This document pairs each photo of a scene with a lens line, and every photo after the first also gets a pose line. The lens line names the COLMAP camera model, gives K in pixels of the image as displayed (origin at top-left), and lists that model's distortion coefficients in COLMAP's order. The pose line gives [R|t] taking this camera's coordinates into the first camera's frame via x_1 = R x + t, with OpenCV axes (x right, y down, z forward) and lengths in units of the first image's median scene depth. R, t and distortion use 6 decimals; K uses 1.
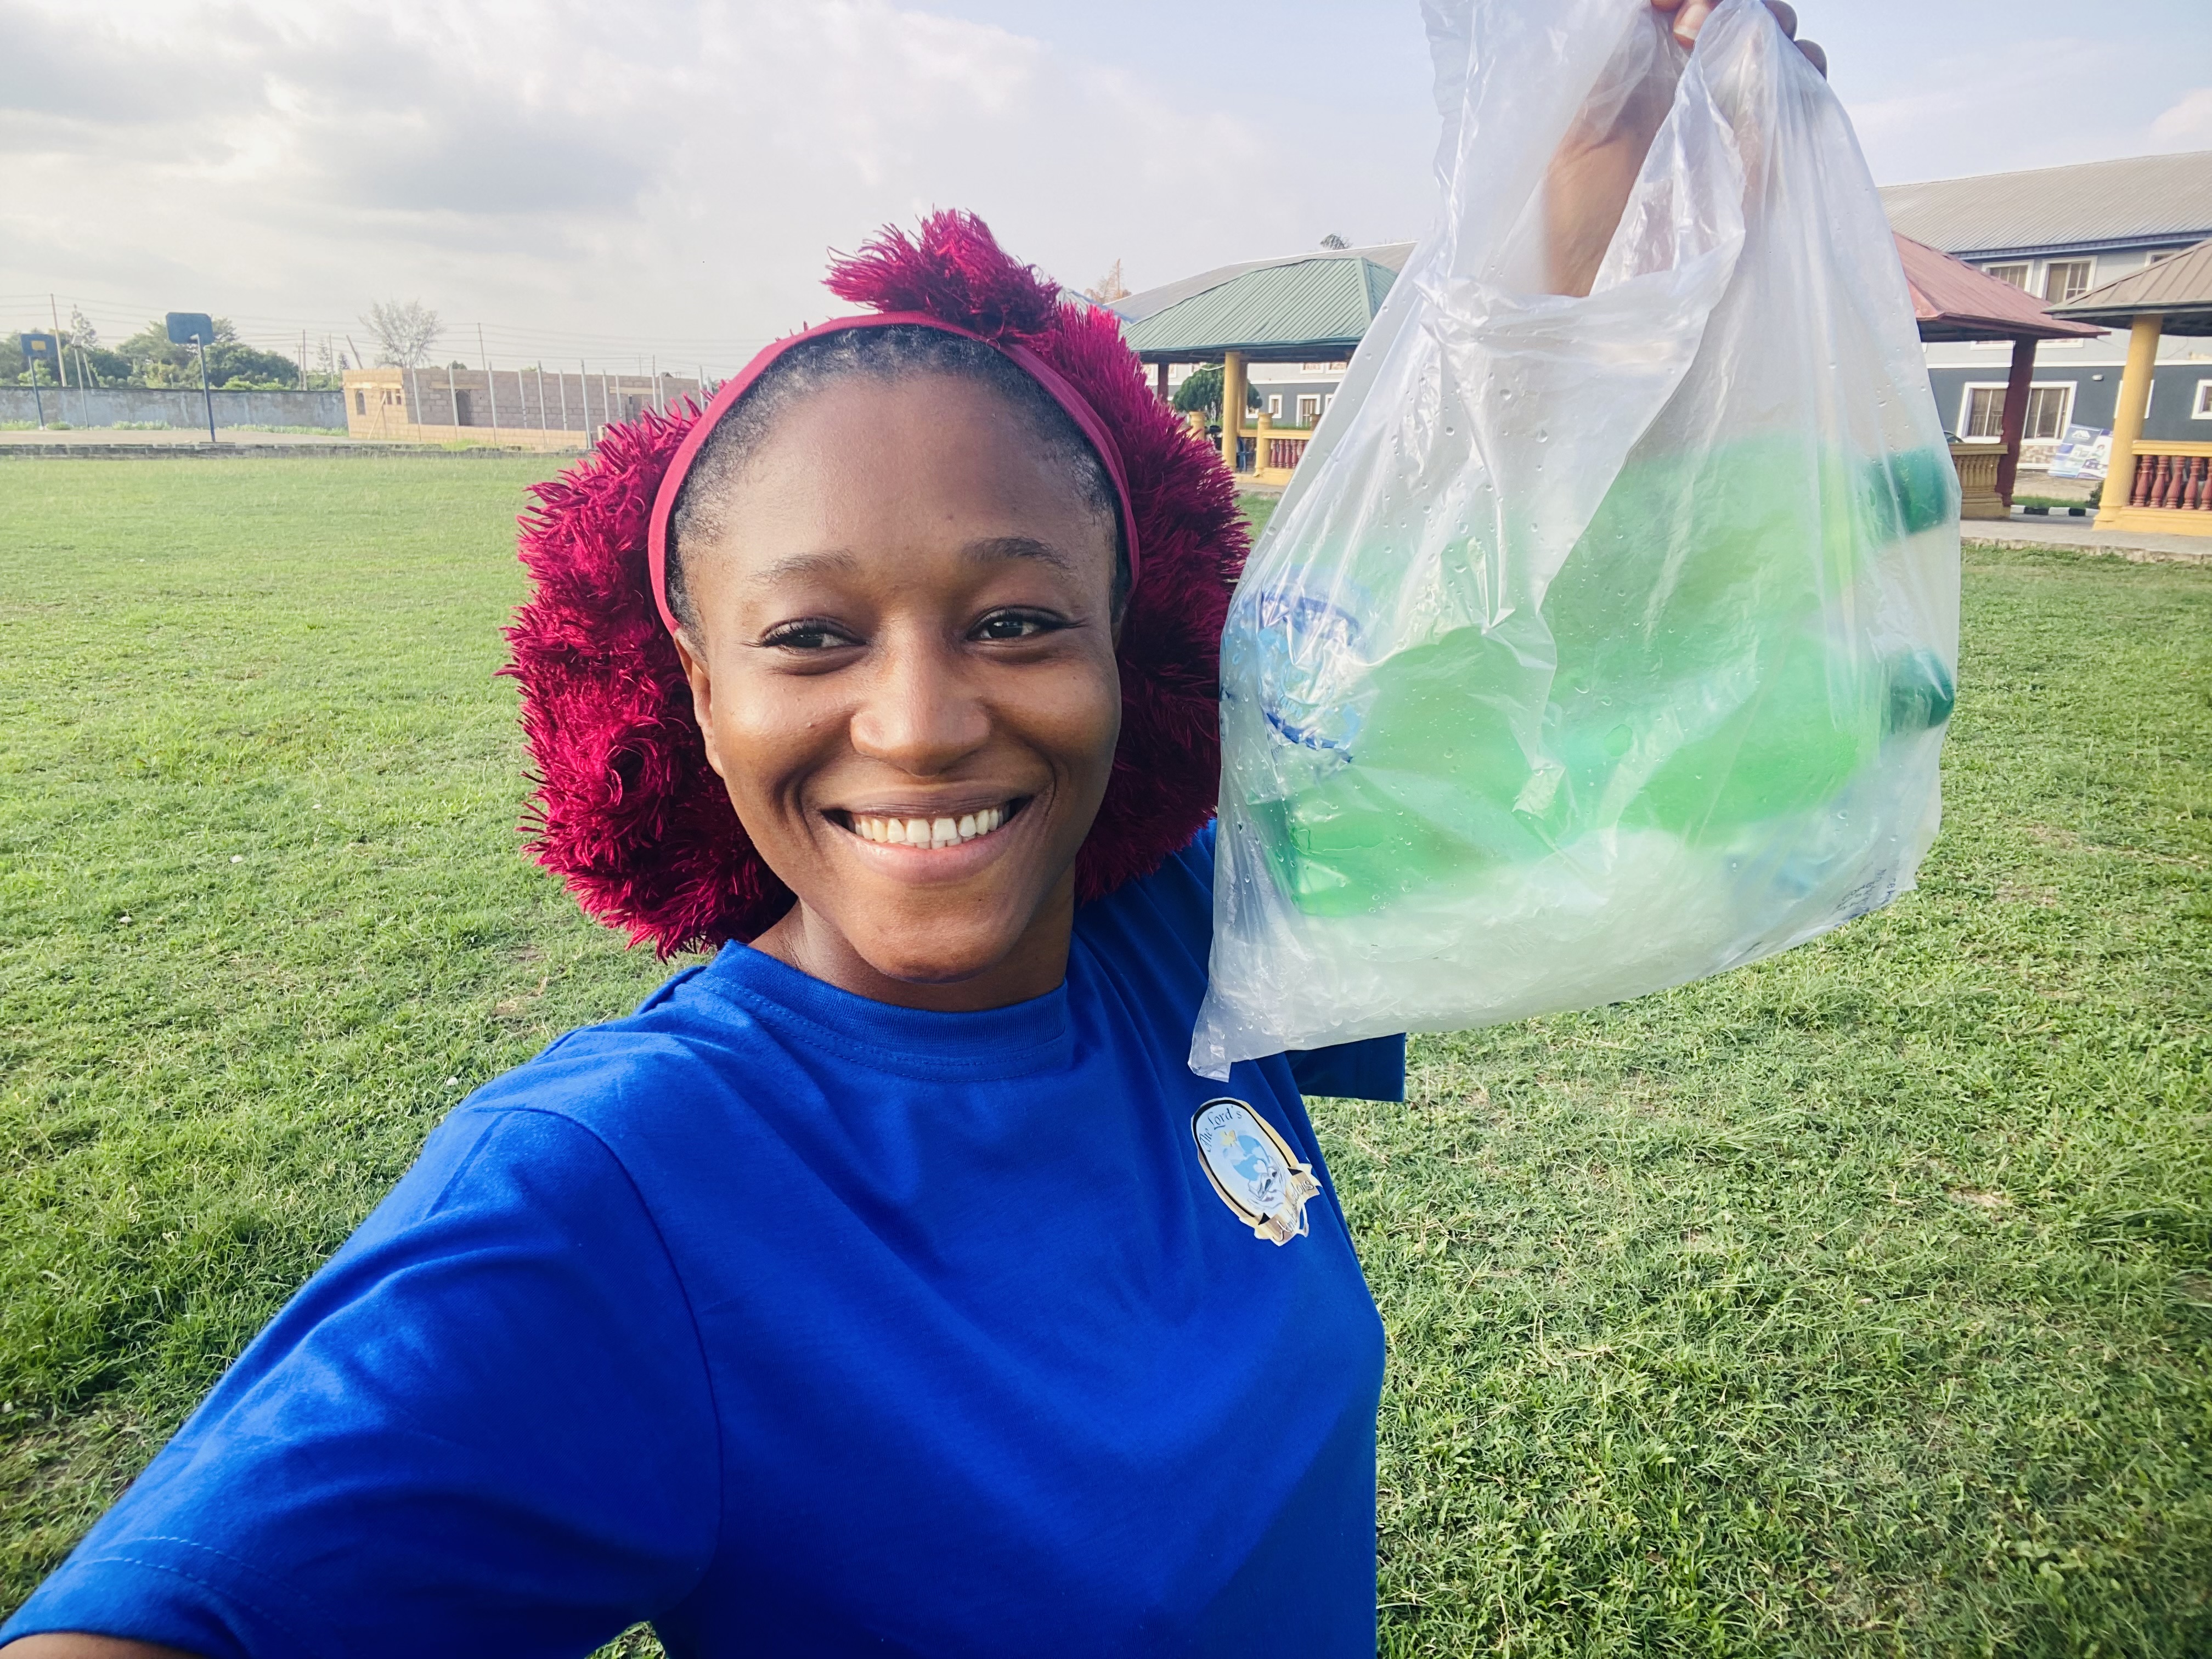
lens RADIAL K [[1537.9, 0, 1106.0], [0, 1537.9, 829.5], [0, 0, 1]] dist [-0.006491, -0.003199]
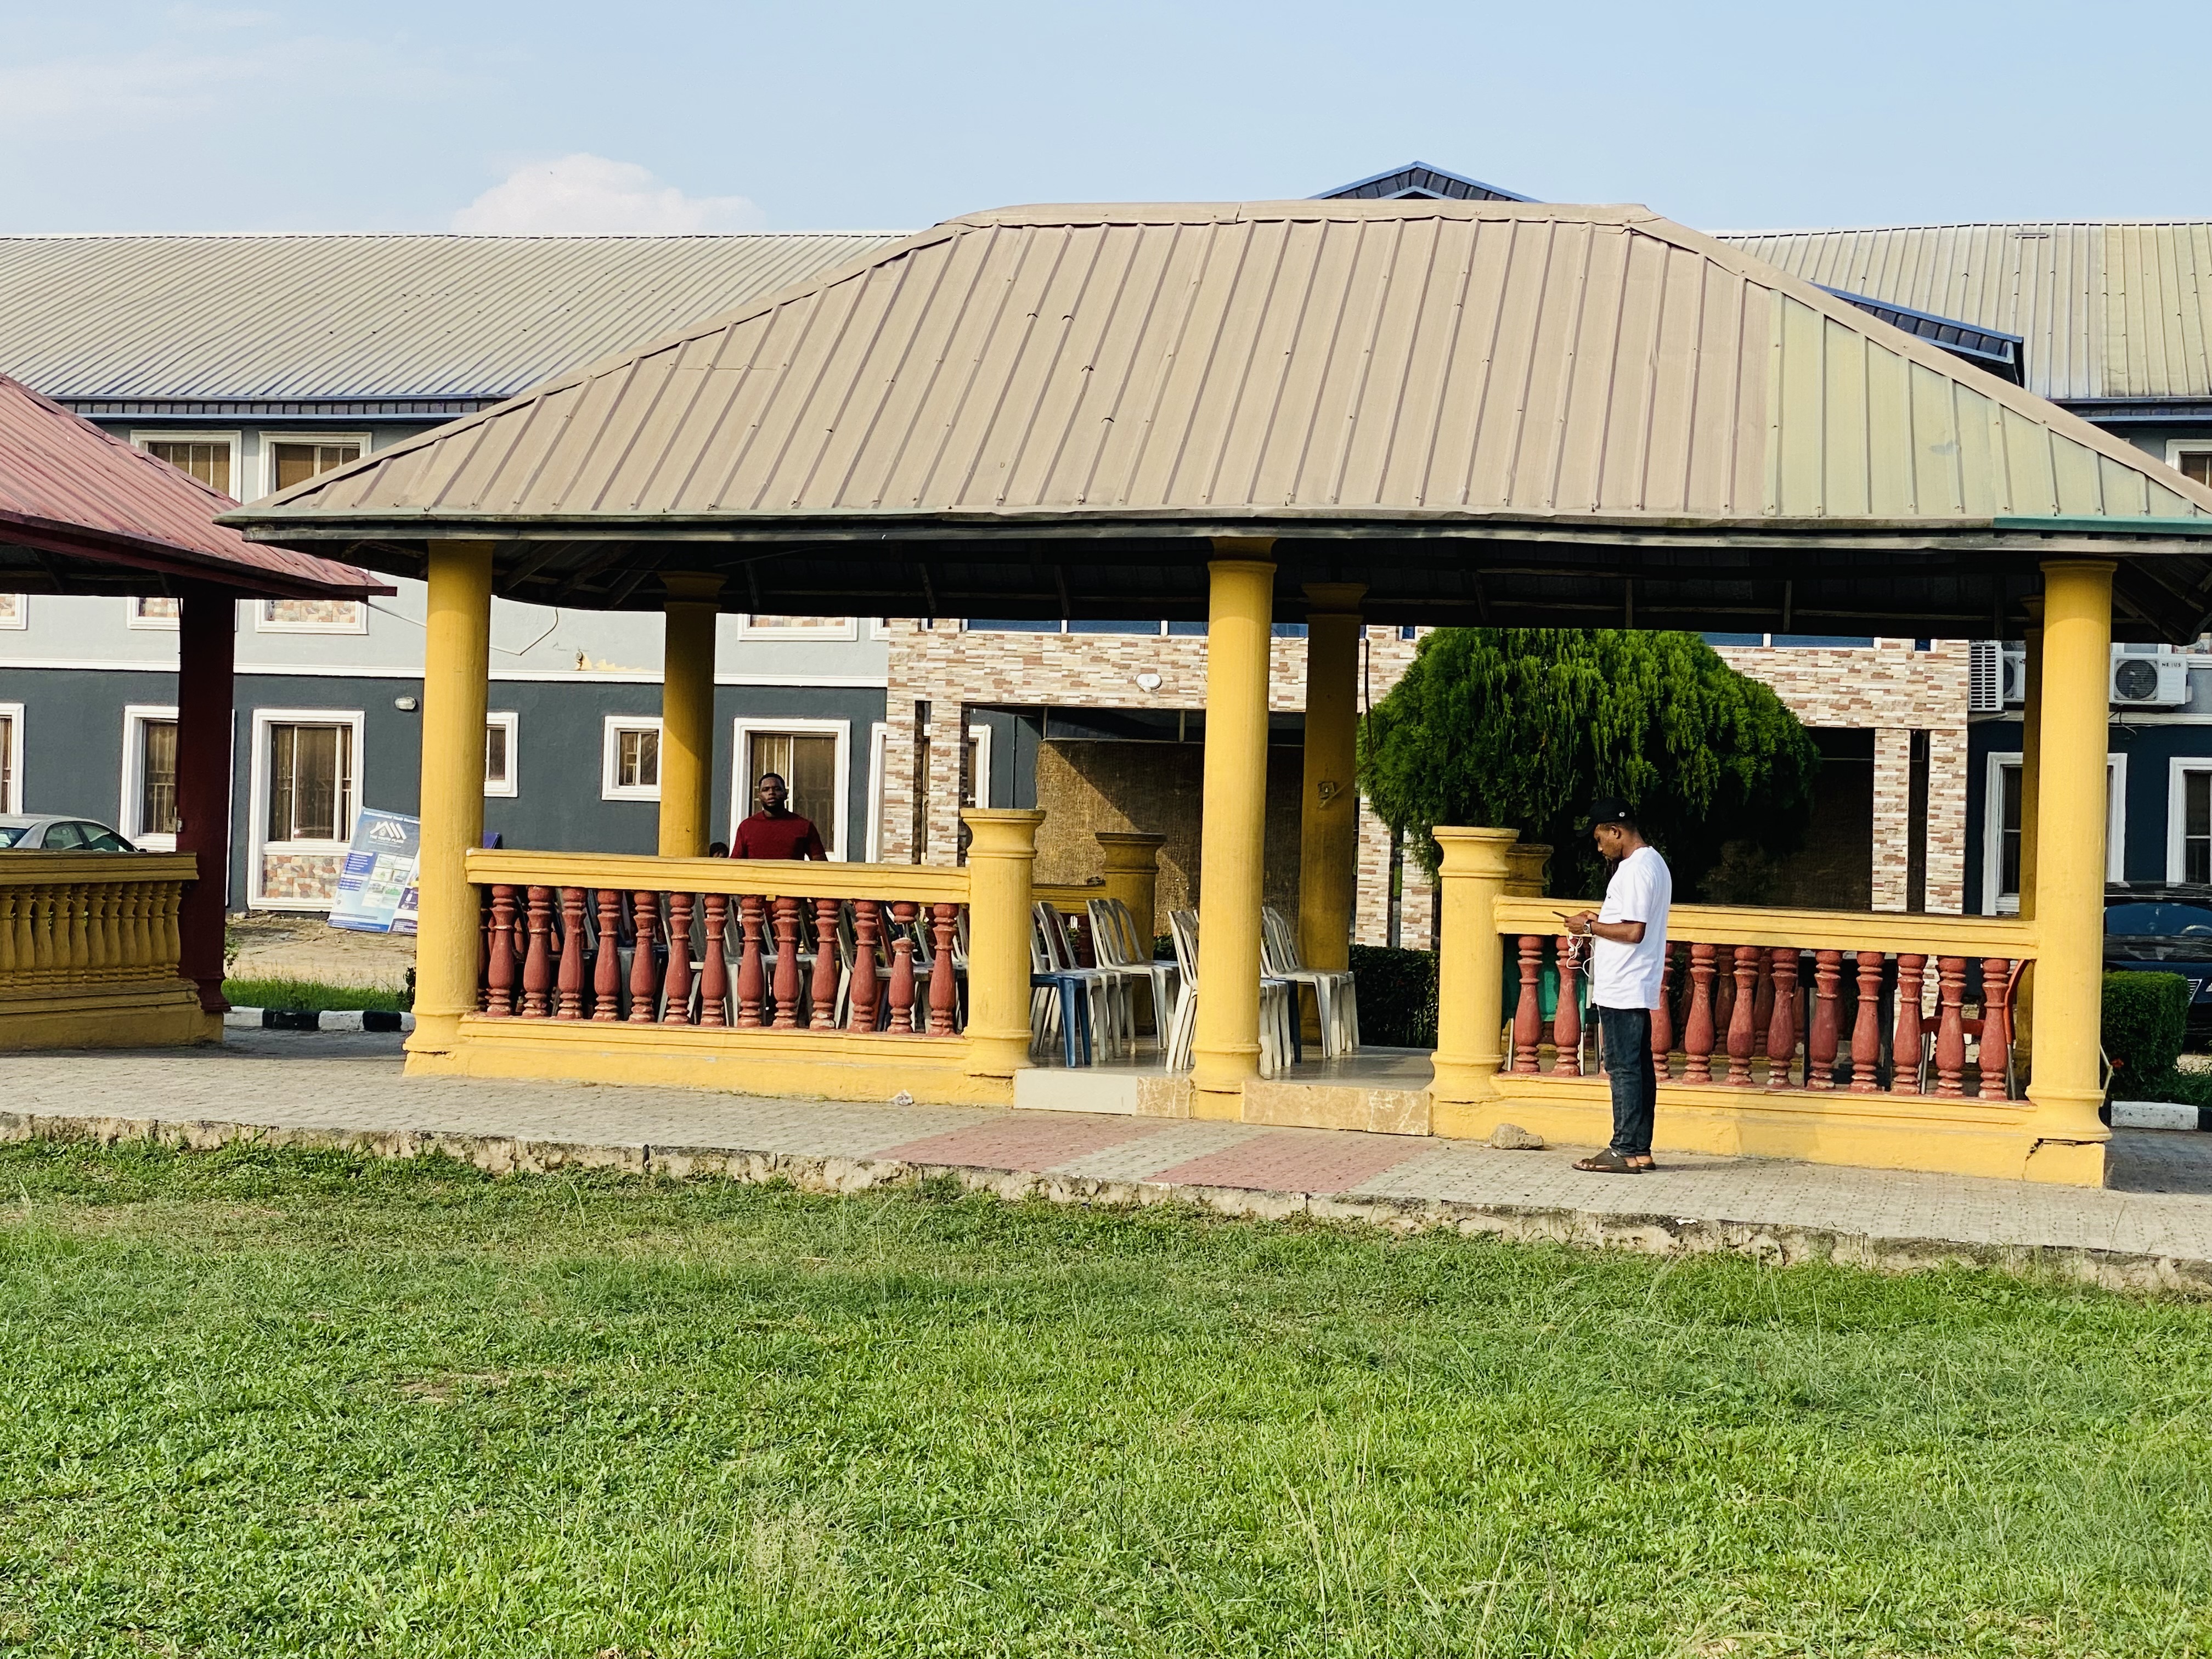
lens RADIAL K [[3938.1, 0, 1106.0], [0, 3938.1, 829.5], [0, 0, 1]] dist [0.066267, 0.078373]
pose [[0.748680, 0.010306, 0.662851, 0.099913], [0.153868, 0.969872, -0.188871, -0.034700], [-0.644828, 0.243396, 0.724538, 0.130243]]
